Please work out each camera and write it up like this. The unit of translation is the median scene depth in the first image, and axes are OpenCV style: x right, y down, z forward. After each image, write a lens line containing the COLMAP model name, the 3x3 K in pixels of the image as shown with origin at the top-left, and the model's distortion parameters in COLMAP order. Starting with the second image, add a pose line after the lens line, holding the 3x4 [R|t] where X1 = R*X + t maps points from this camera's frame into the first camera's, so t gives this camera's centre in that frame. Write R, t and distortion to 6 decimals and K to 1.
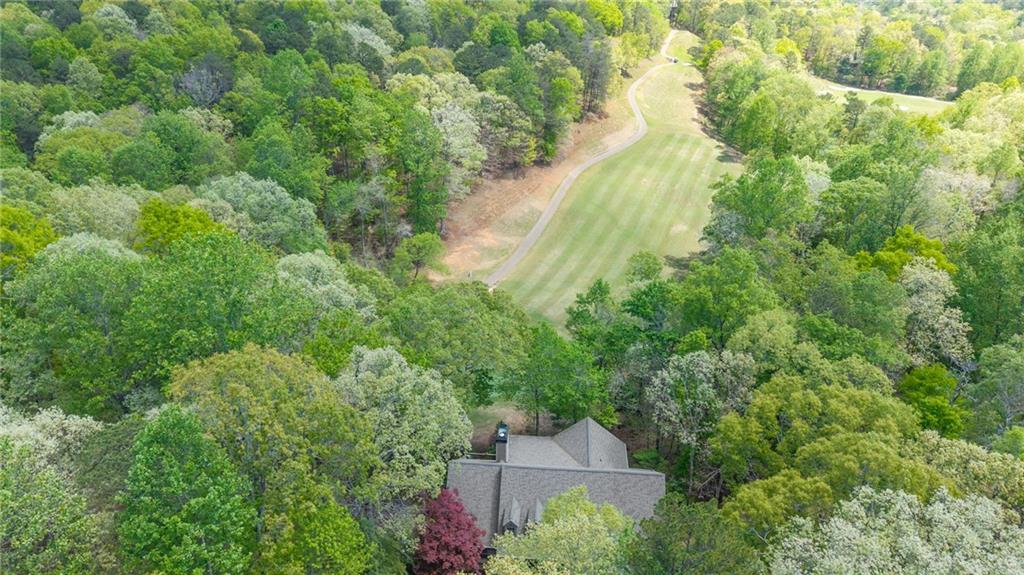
lens RADIAL K [[679.8, 0, 533.3], [0, 679.8, 291.7], [0, 0, 1]] dist [0.102515, -0.142459]
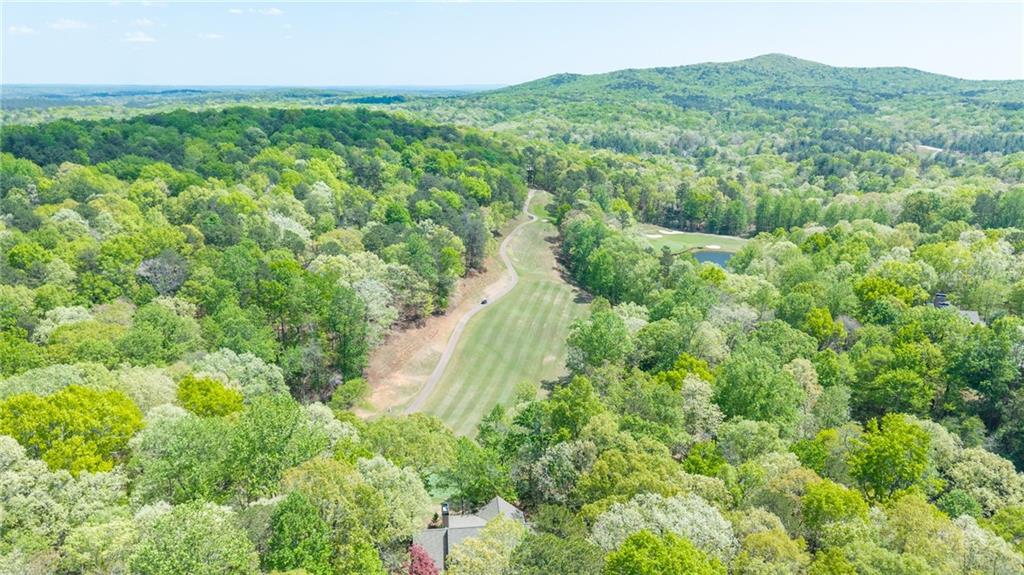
lens RADIAL K [[679.8, 0, 533.3], [0, 679.8, 291.7], [0, 0, 1]] dist [0.102515, -0.142459]
pose [[0.981961, -0.057278, 0.180200, -0.038553], [0.089072, 0.980775, -0.173630, 0.003530], [-0.166790, 0.186549, 0.968184, -0.245874]]
